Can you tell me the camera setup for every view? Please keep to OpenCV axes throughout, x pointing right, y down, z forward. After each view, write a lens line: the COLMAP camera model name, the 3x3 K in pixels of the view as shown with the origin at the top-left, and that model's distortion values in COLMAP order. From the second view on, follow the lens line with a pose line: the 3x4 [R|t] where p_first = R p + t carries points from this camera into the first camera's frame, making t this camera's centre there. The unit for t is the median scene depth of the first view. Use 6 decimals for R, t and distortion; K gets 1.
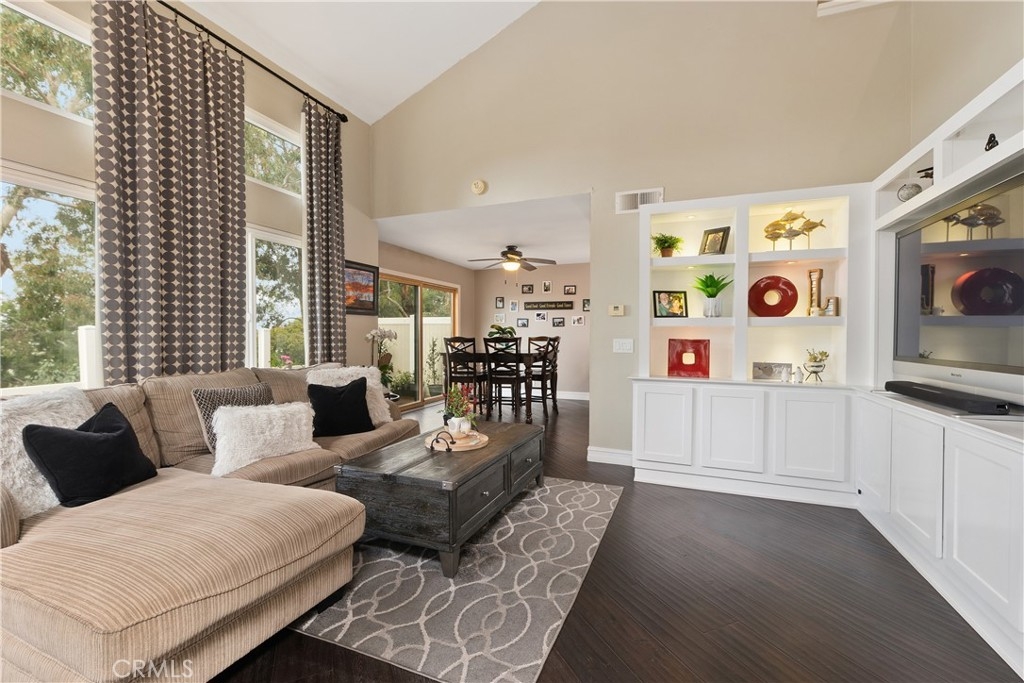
lens RADIAL K [[439.8, 0, 514.0], [0, 439.8, 342.3], [0, 0, 1]] dist [-0.000915, -0.001292]
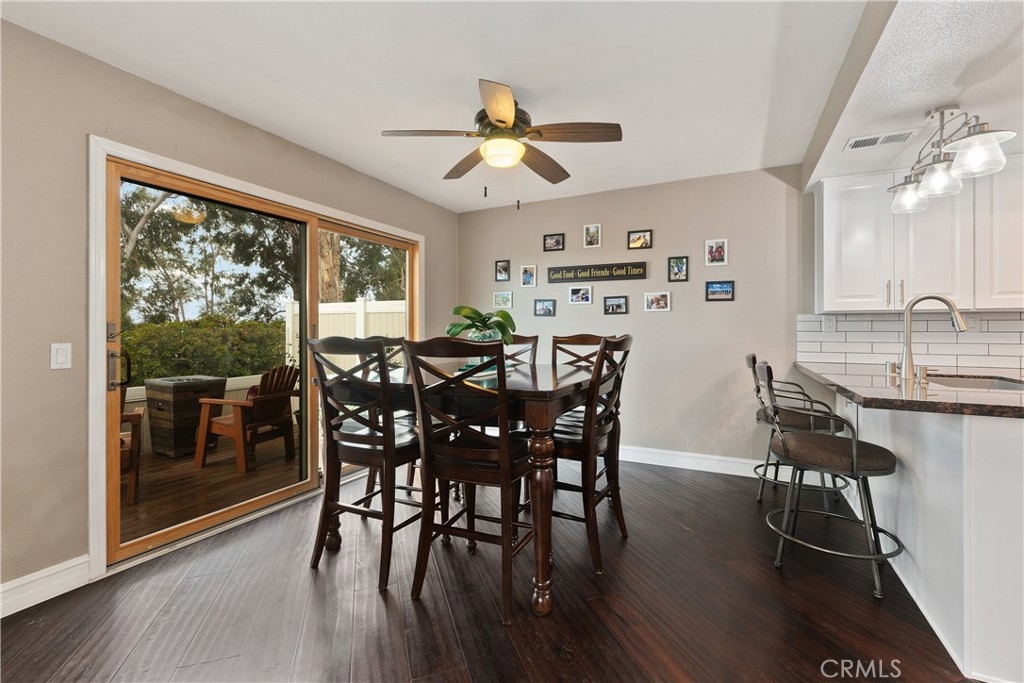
lens RADIAL K [[439.8, 0, 514.0], [0, 439.8, 335.2], [0, 0, 1]] dist [-0.000915, -0.001292]
pose [[0.996041, -0.001277, -0.088891, 0.032841], [0.000738, 0.999981, -0.006097, -0.009927], [0.088897, 0.006008, 0.996023, 0.533631]]
